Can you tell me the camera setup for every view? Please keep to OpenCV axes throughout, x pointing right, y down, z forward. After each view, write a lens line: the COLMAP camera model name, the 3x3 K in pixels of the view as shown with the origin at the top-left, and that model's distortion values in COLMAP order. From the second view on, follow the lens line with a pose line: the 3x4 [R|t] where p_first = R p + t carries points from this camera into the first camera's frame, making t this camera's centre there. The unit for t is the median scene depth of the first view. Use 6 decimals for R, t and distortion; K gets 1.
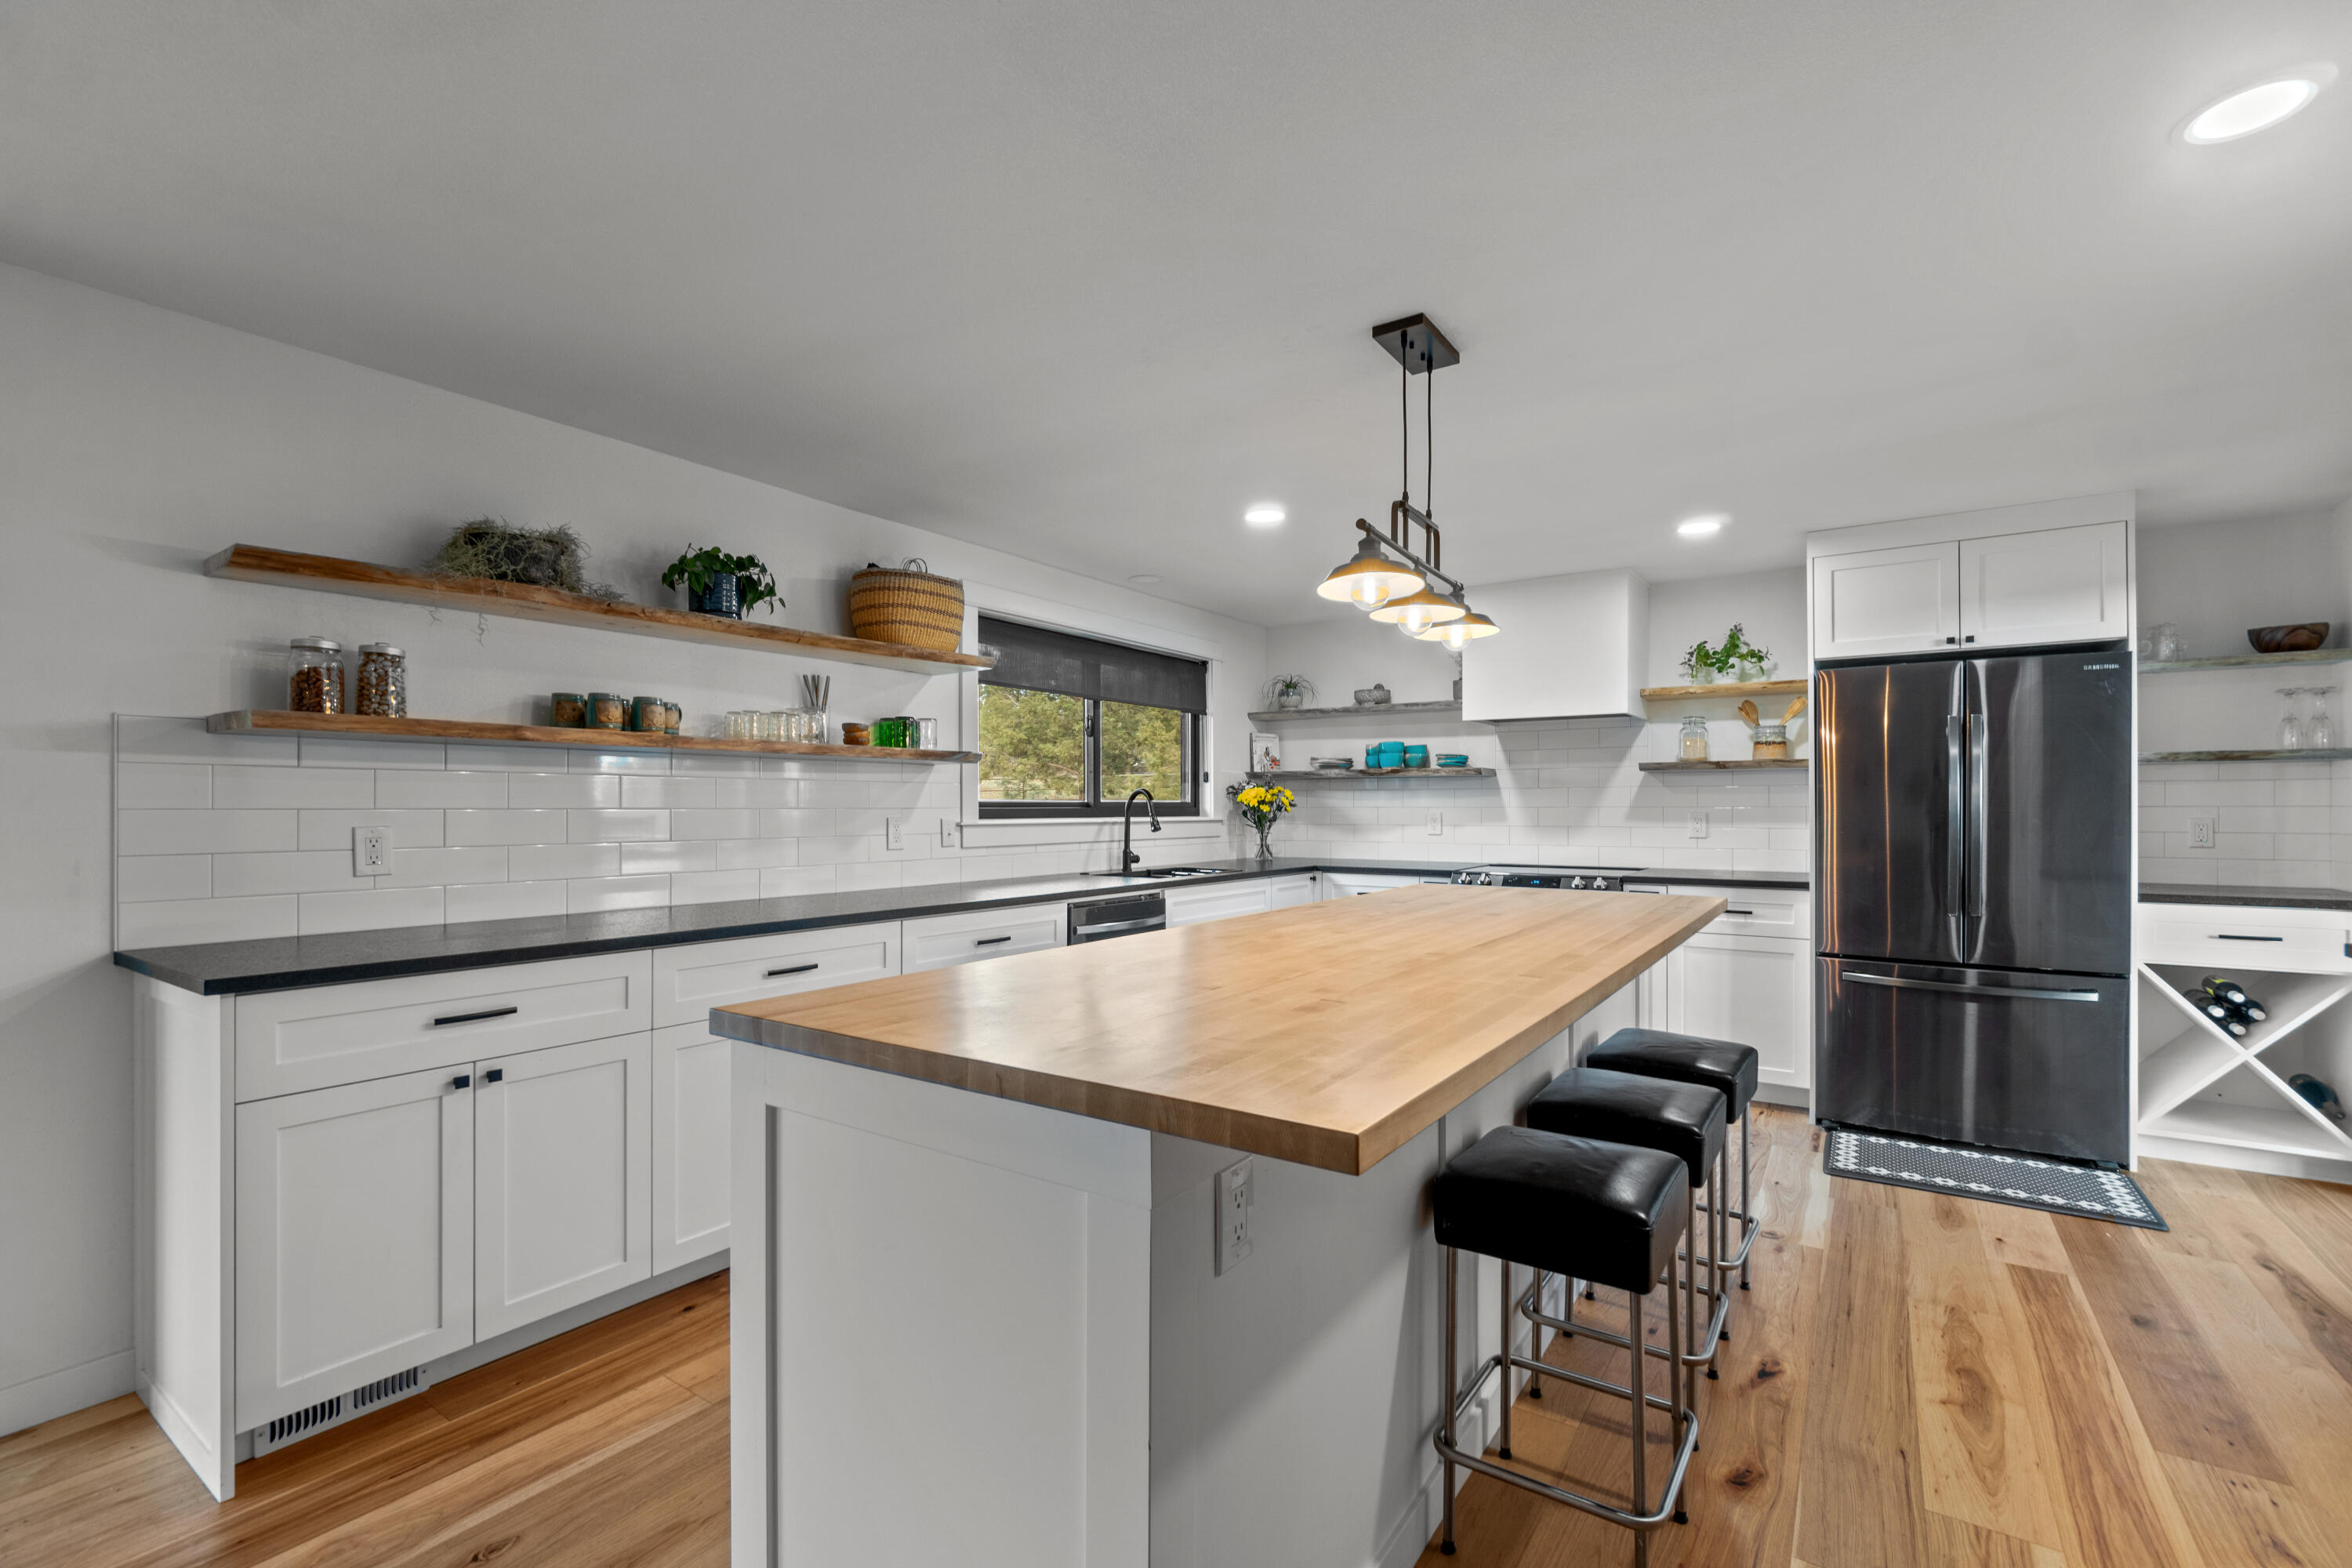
lens RADIAL K [[1007.6, 0, 1177.9], [0, 1007.6, 799.3], [0, 0, 1]] dist [-0.001971, -0.000274]
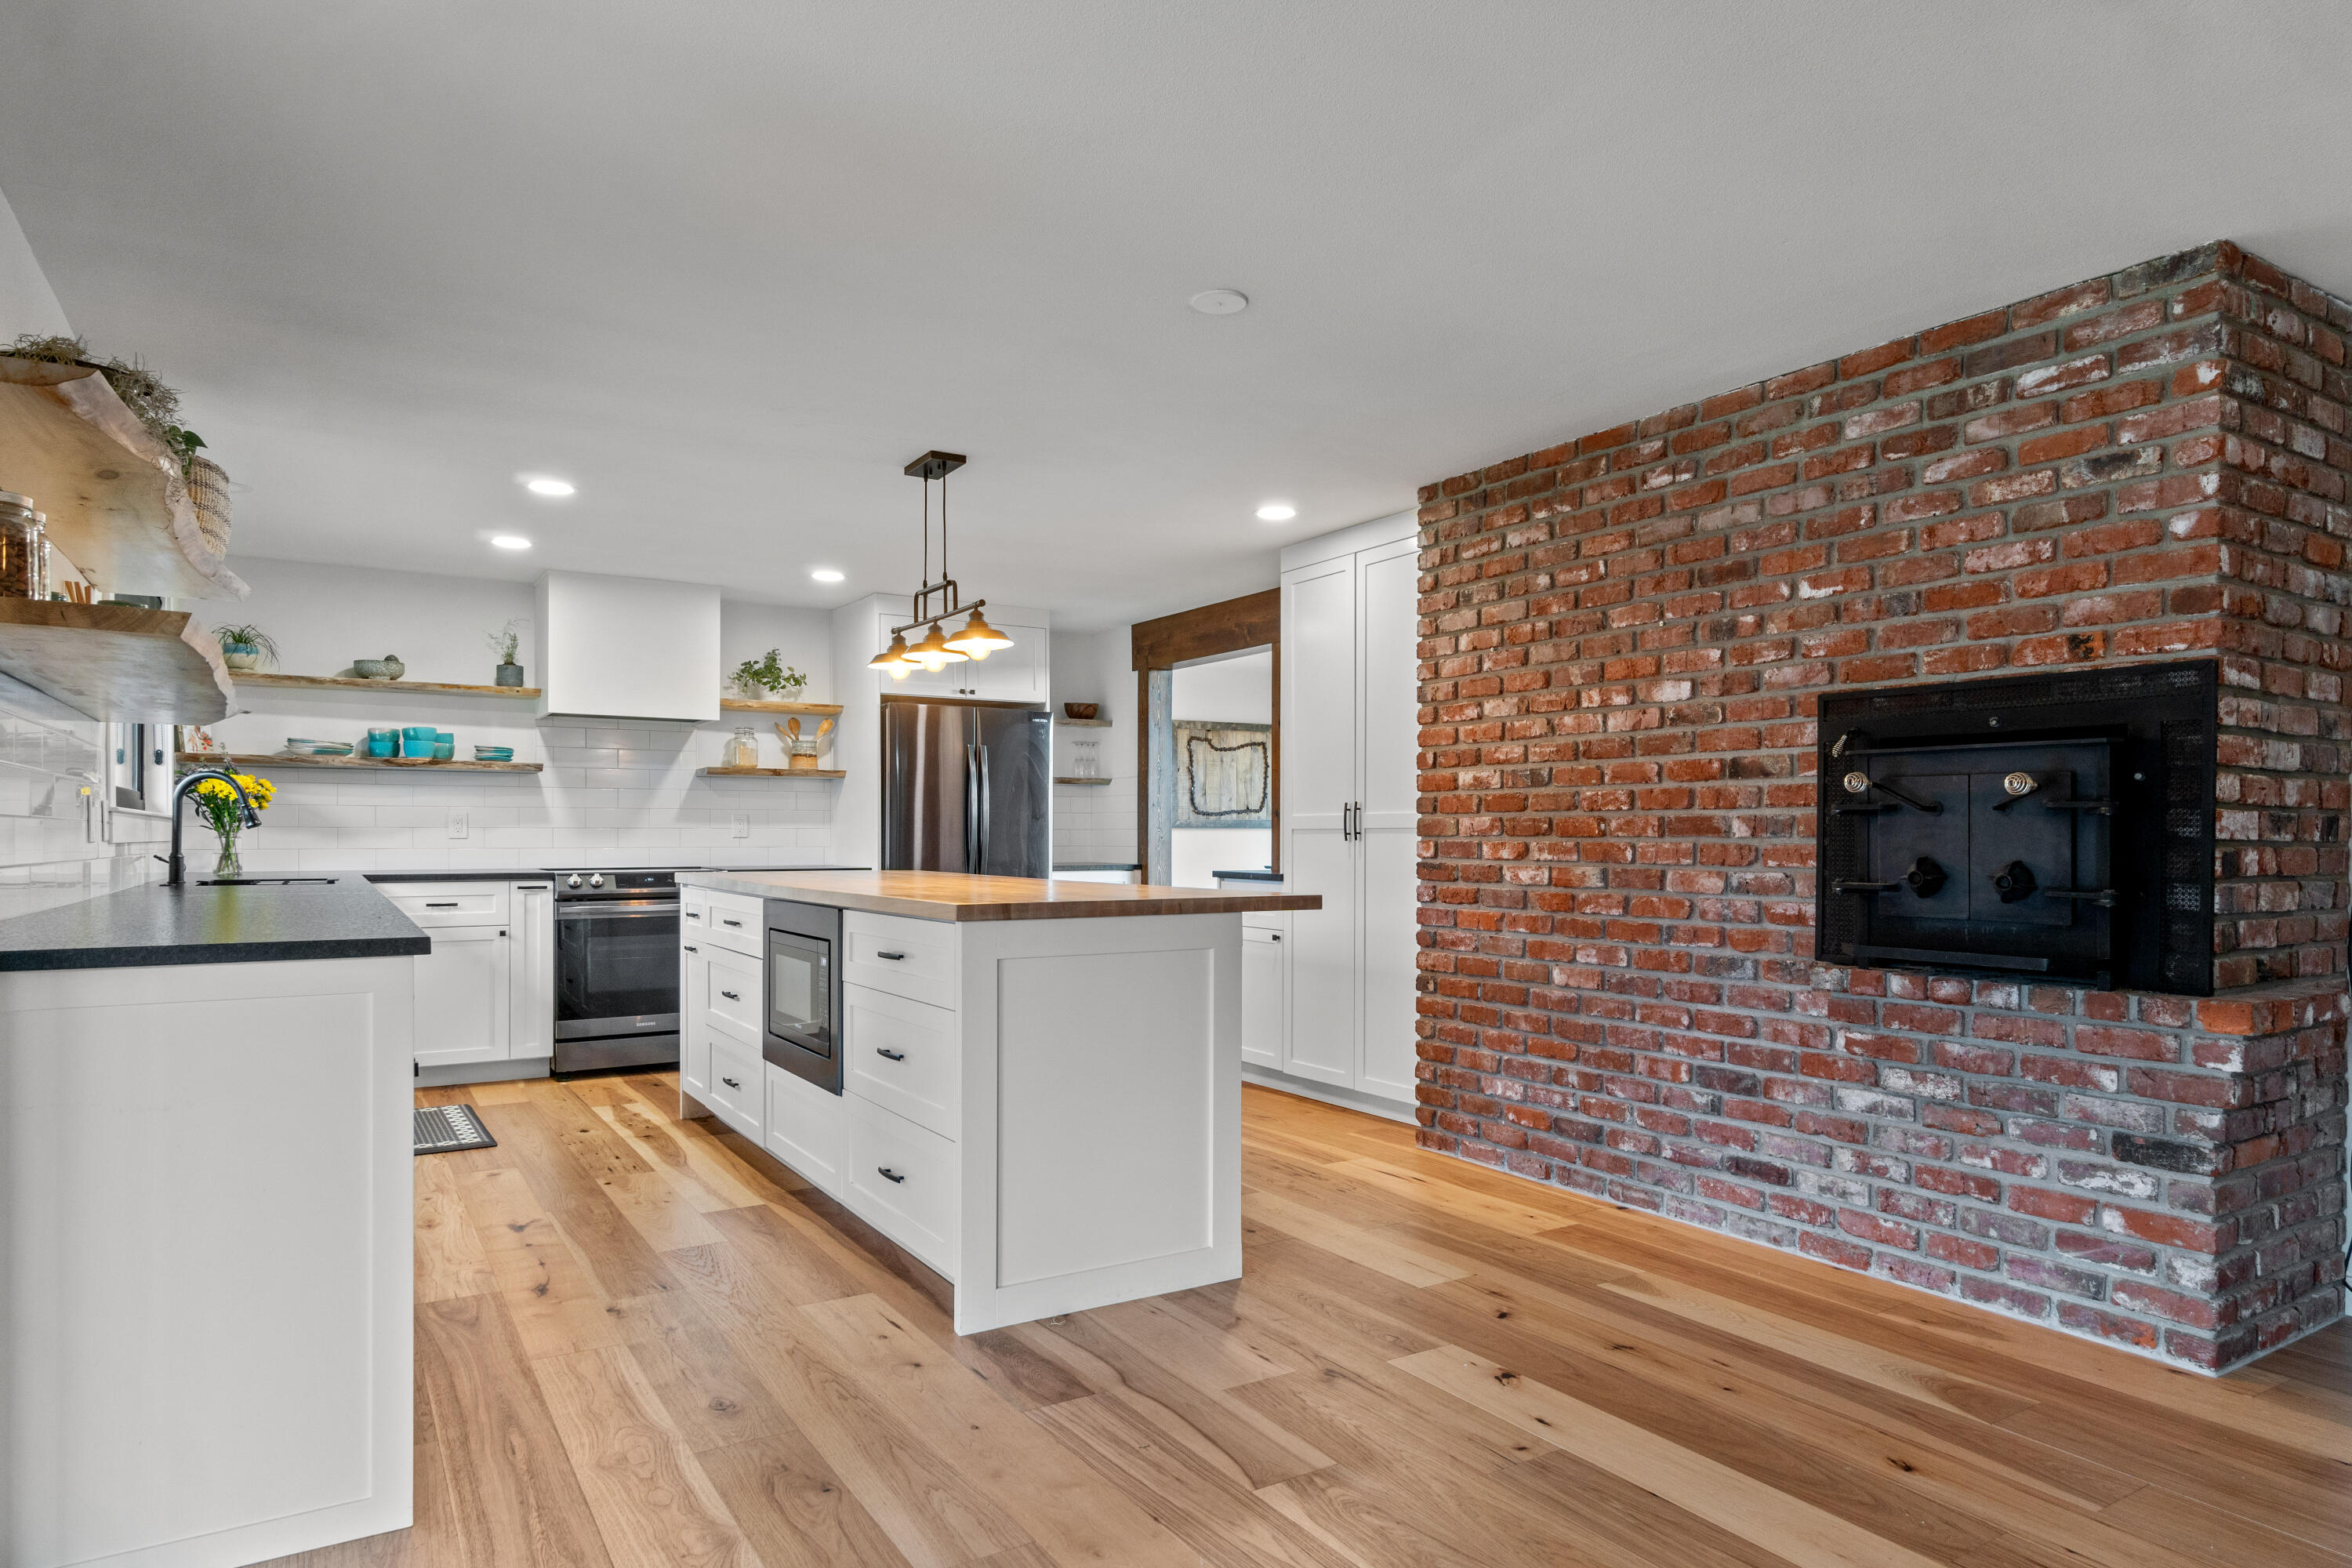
lens RADIAL K [[1381.7, 0, 1194.2], [0, 1381.7, 827.1], [0, 0, 1]] dist [0.003496, 0.000726]
pose [[0.389009, 0.006567, 0.921210, -0.689112], [-0.007569, 0.999964, -0.003932, 0.029423], [-0.921203, -0.005443, 0.389045, -0.044982]]
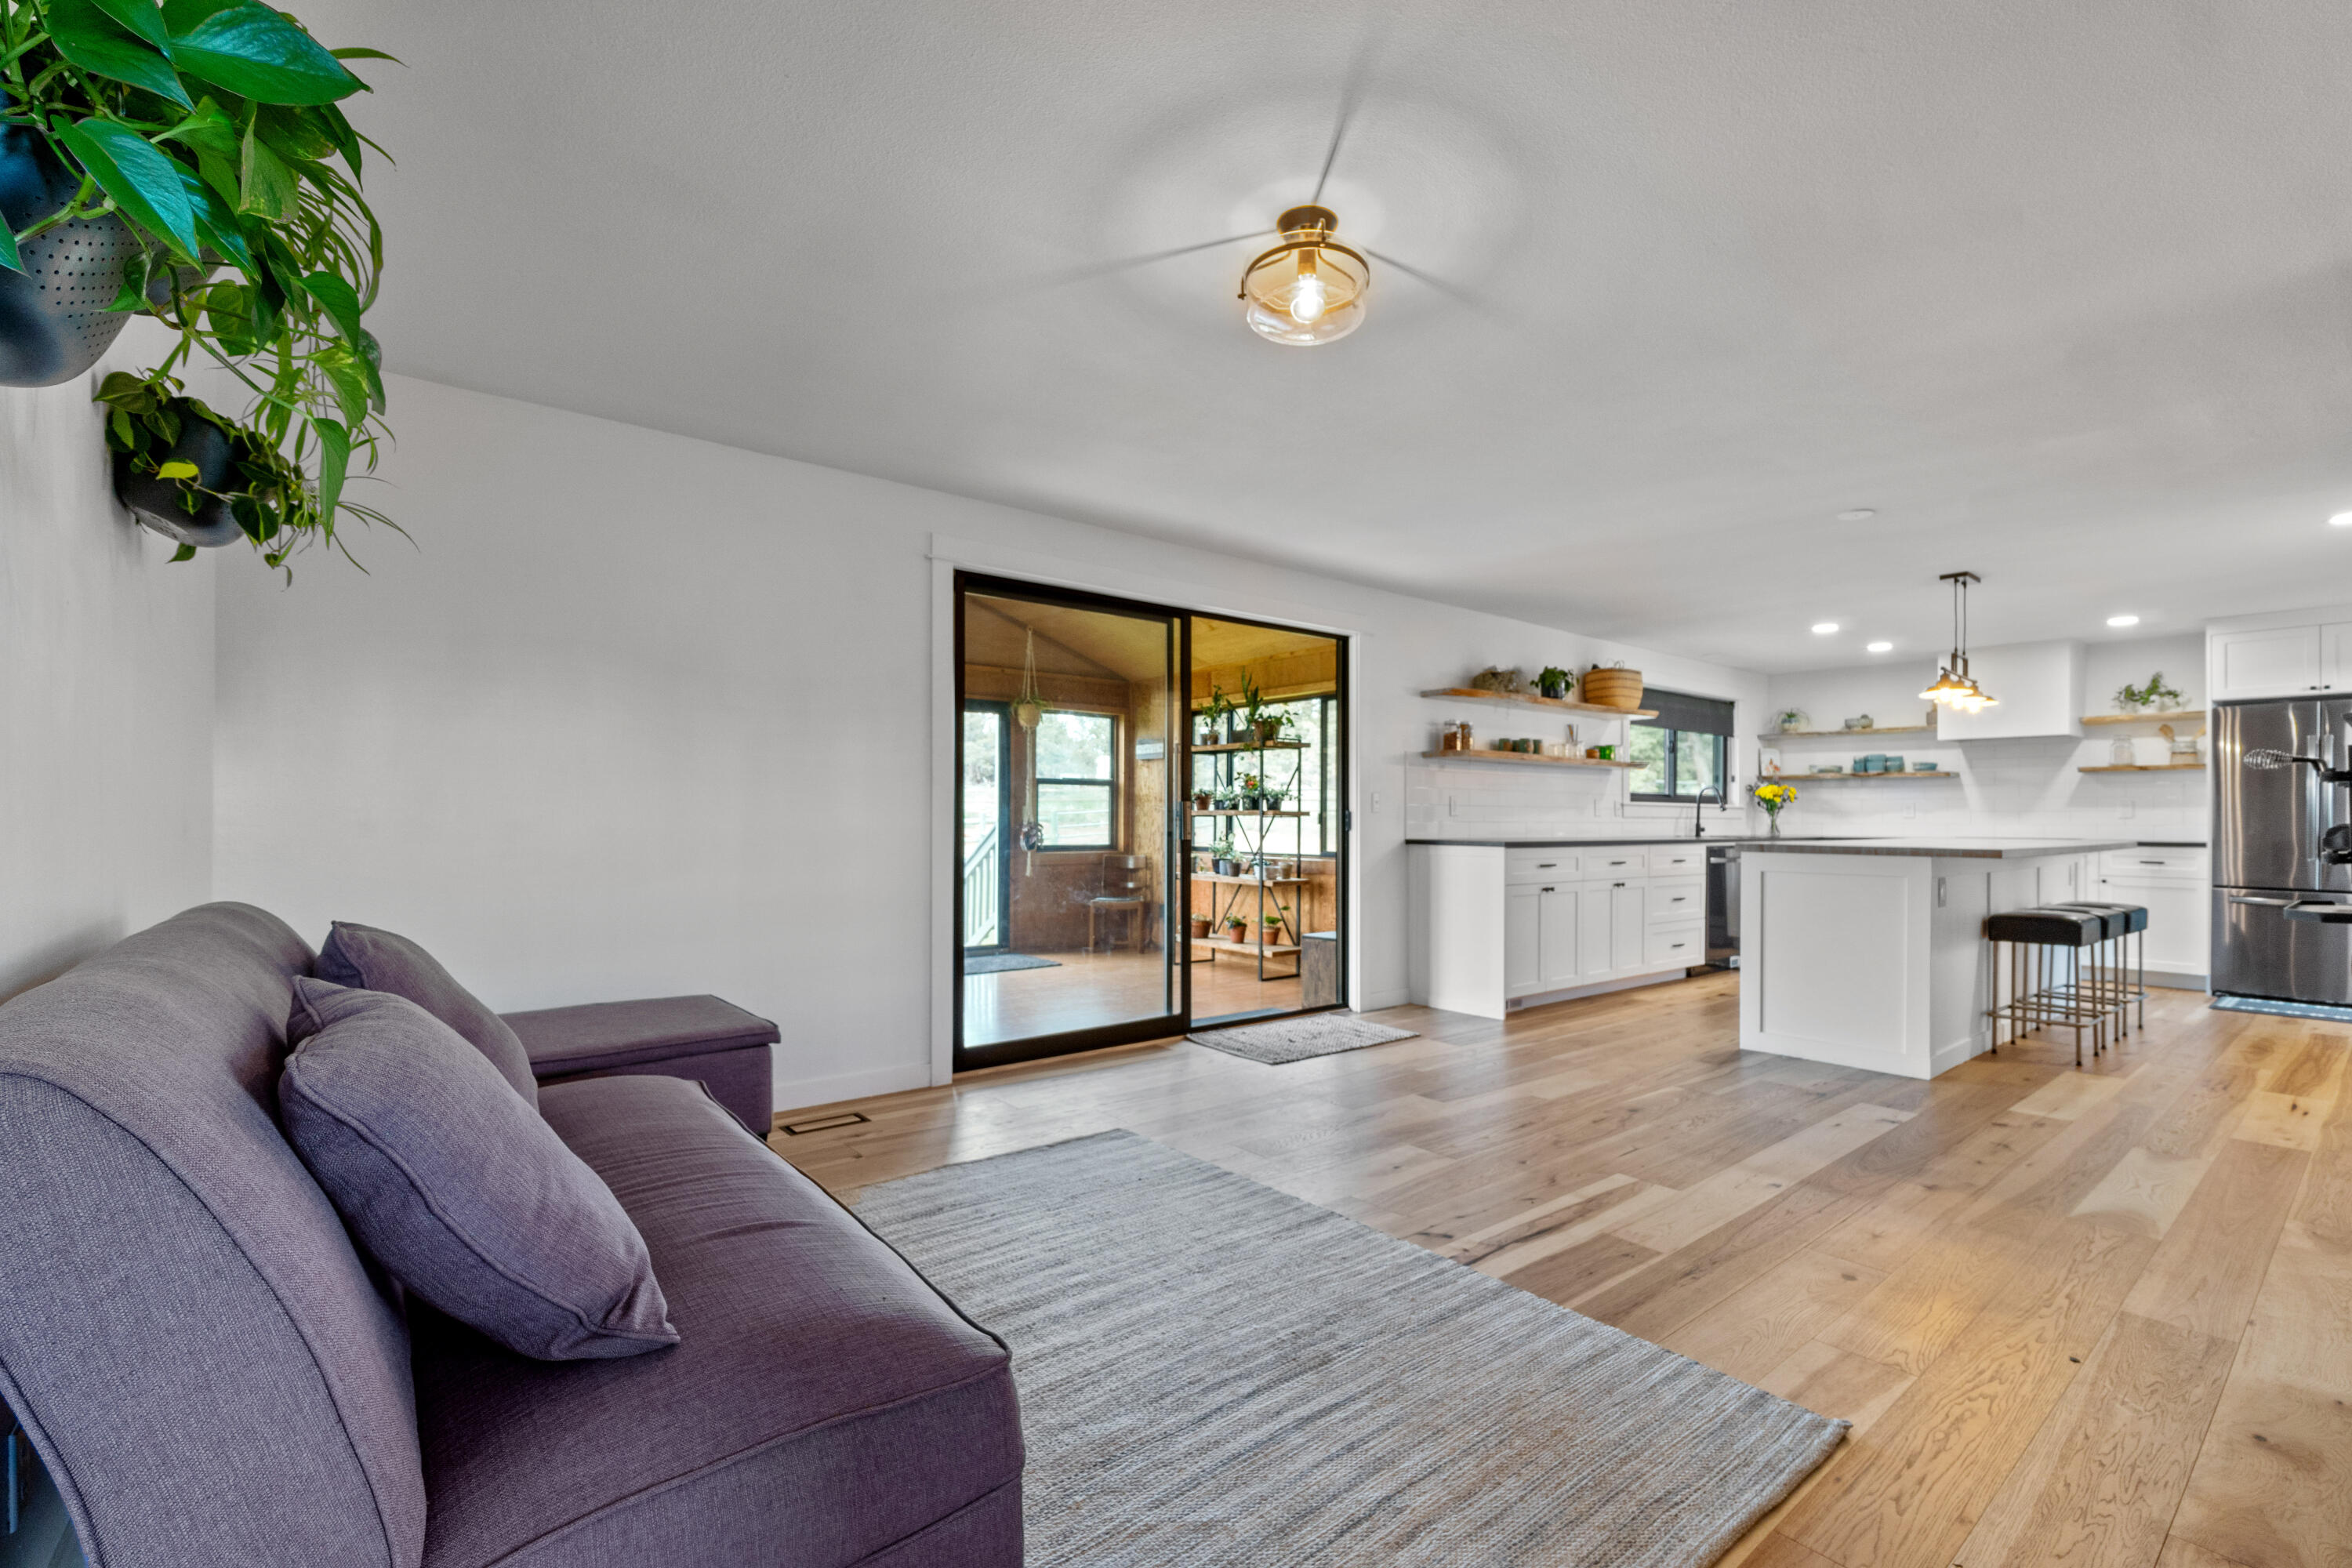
lens RADIAL K [[1019.1, 0, 1205.6], [0, 1019.1, 808.3], [0, 0, 1]] dist [-0.001443, -0.000444]
pose [[0.961468, 0.003810, -0.274891, -0.368900], [-0.004724, 0.999985, -0.002662, 0.034910], [0.274876, 0.003858, 0.961472, -0.802466]]
